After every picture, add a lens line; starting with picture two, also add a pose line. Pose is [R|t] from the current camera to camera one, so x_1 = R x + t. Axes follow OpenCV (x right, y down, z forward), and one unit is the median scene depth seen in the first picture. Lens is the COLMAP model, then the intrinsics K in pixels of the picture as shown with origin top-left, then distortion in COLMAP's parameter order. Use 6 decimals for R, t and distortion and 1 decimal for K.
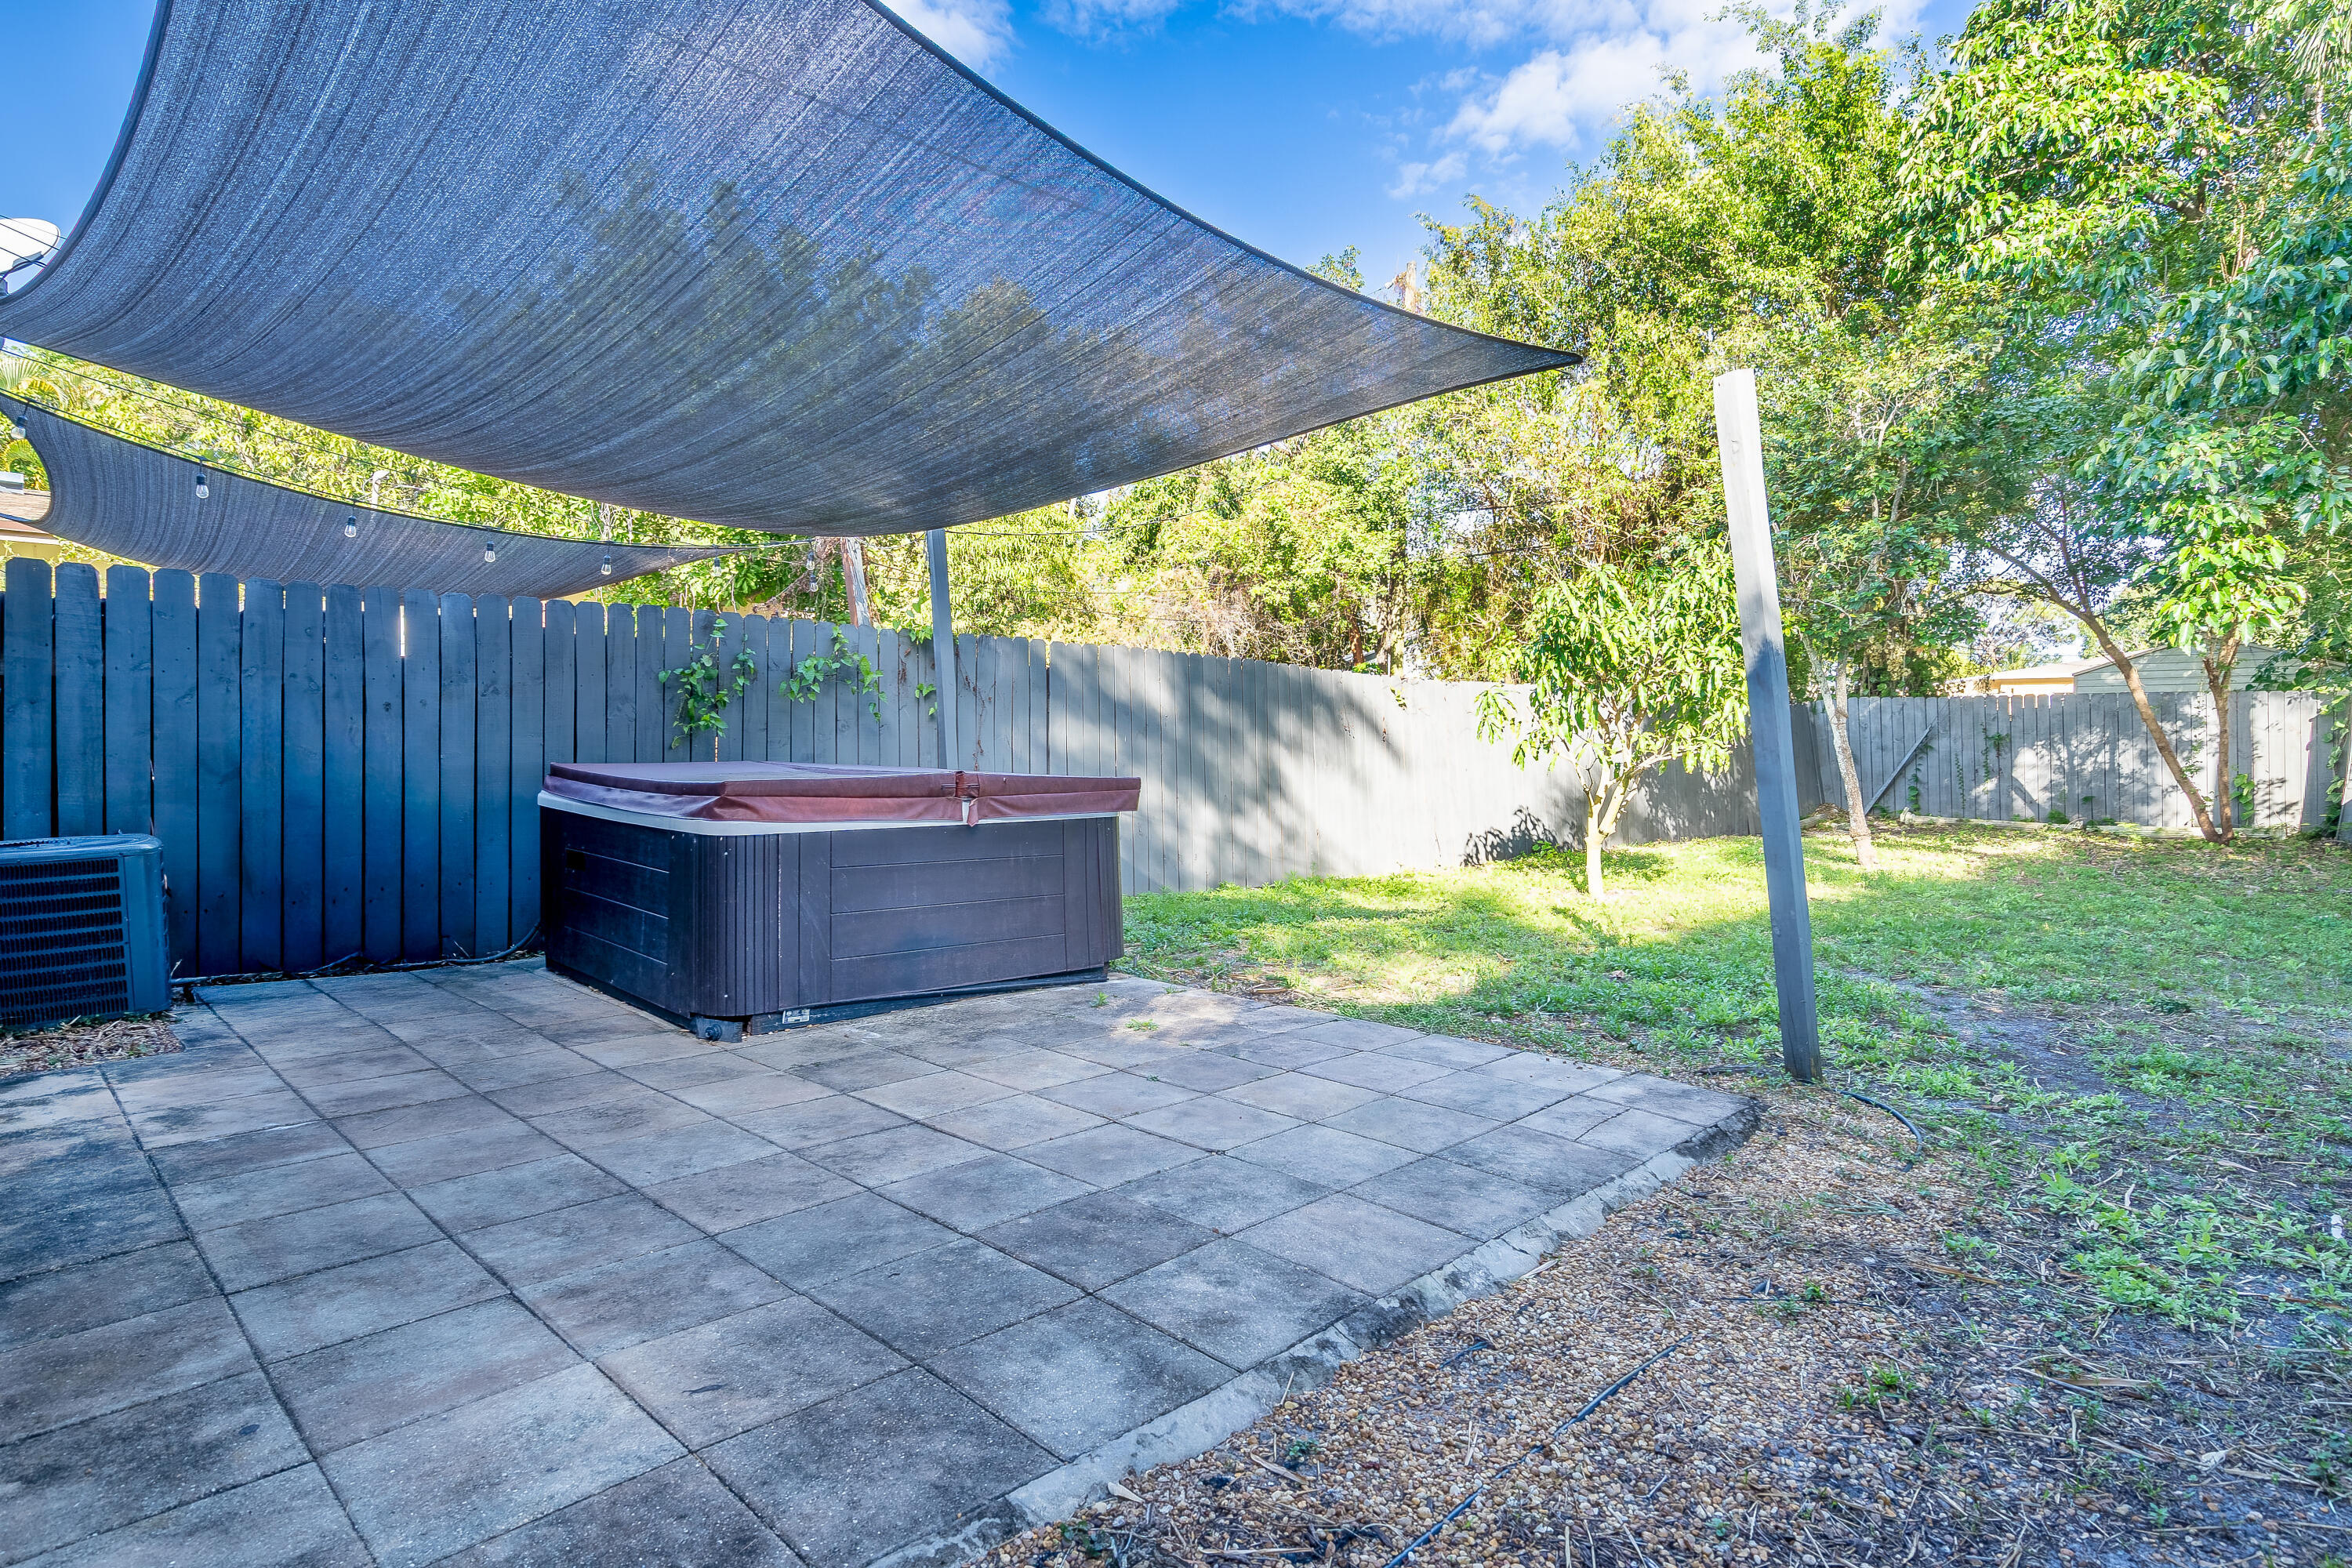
lens RADIAL K [[1258.7, 0, 1176.0], [0, 1258.7, 768.6], [0, 0, 1]] dist [0.002695, 0.001026]
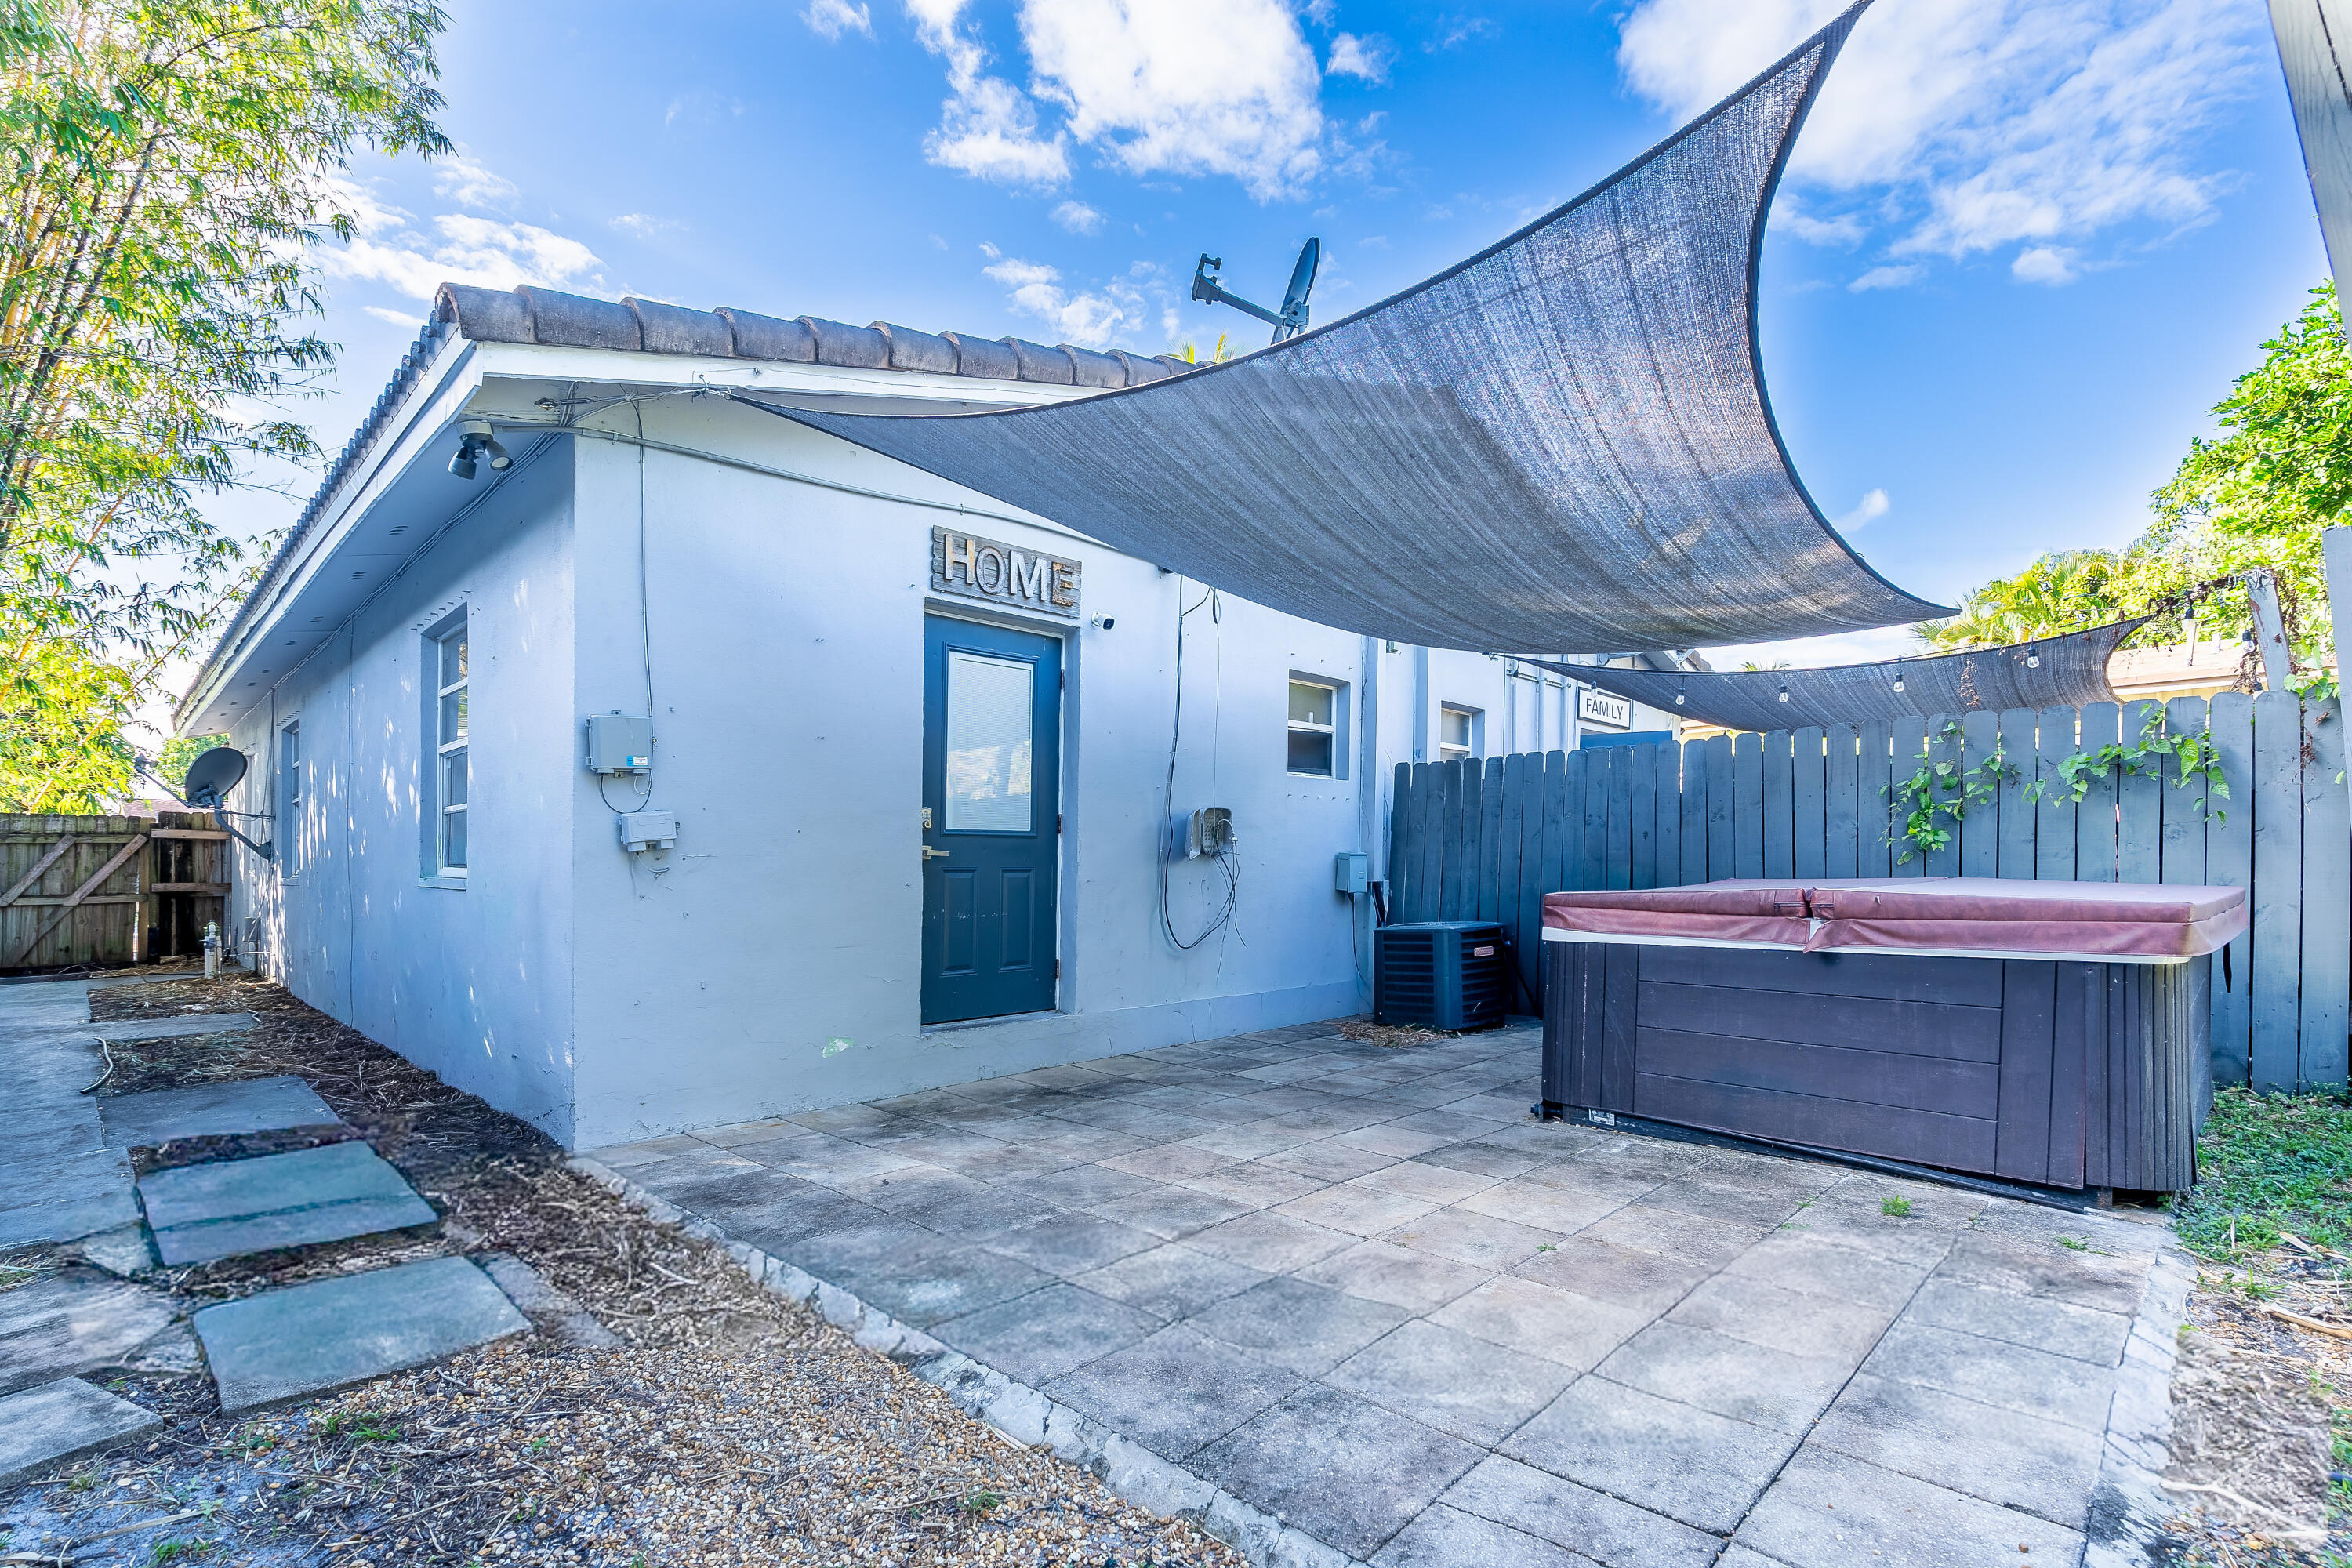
lens RADIAL K [[1097.7, 0, 1173.4], [0, 1097.7, 876.0], [0, 0, 1]] dist [-0.003228, -0.000760]
pose [[0.013224, -0.000962, -0.999912, 0.941345], [-0.011284, 0.999936, -0.001111, 0.000477], [0.999849, 0.011298, 0.013212, 0.973933]]
